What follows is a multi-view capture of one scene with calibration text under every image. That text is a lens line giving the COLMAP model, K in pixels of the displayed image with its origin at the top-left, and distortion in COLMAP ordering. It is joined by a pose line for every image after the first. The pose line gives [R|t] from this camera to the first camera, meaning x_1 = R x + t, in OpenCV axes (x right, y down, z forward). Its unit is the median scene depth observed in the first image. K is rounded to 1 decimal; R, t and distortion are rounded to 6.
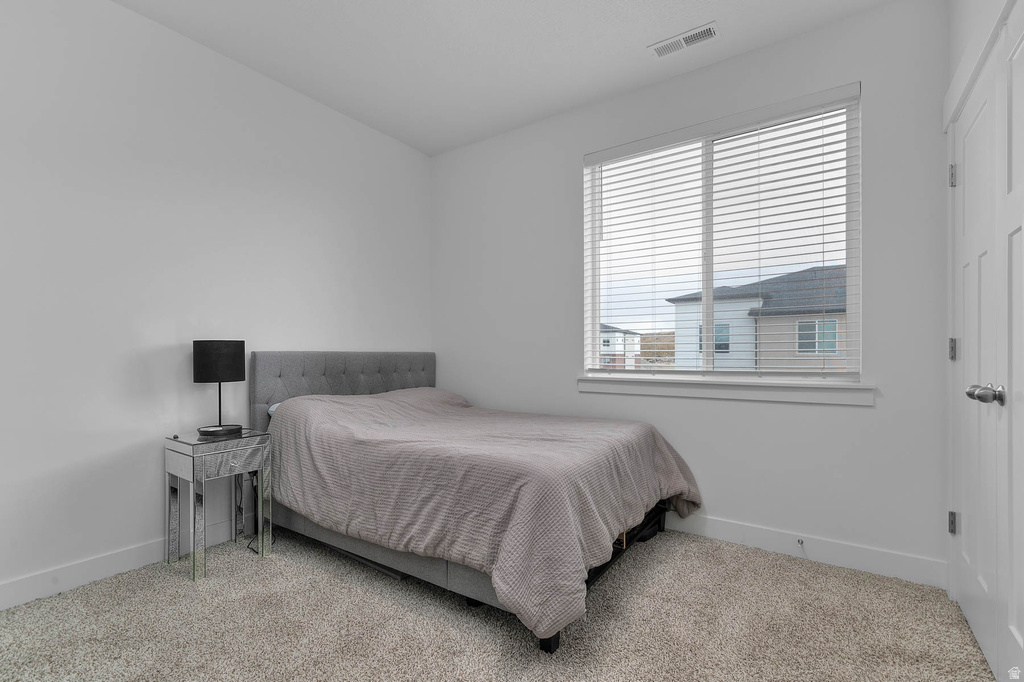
lens RADIAL K [[471.0, 0, 503.6], [0, 471.0, 335.7], [0, 0, 1]] dist [0.027922, 0.000517]
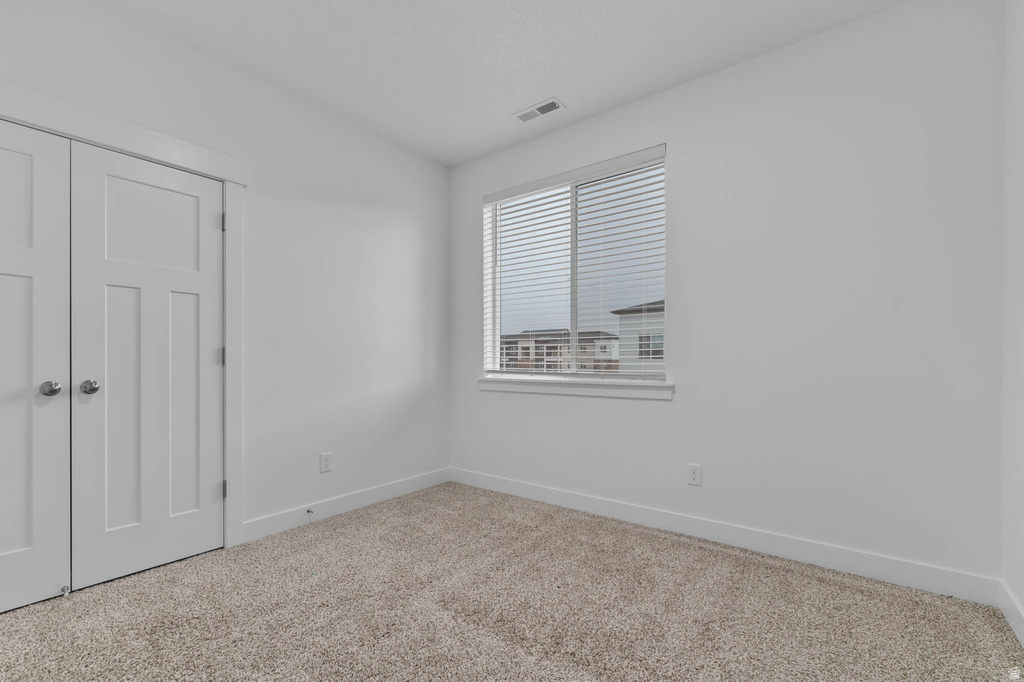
lens RADIAL K [[443.1, 0, 514.1], [0, 443.1, 347.1], [0, 0, 1]] dist [-0.010249, 0.000168]
pose [[0.998575, -0.000452, -0.053367, 0.337340], [0.001064, 0.999934, 0.011431, -0.007227], [0.053359, -0.011472, 0.998510, -0.153285]]
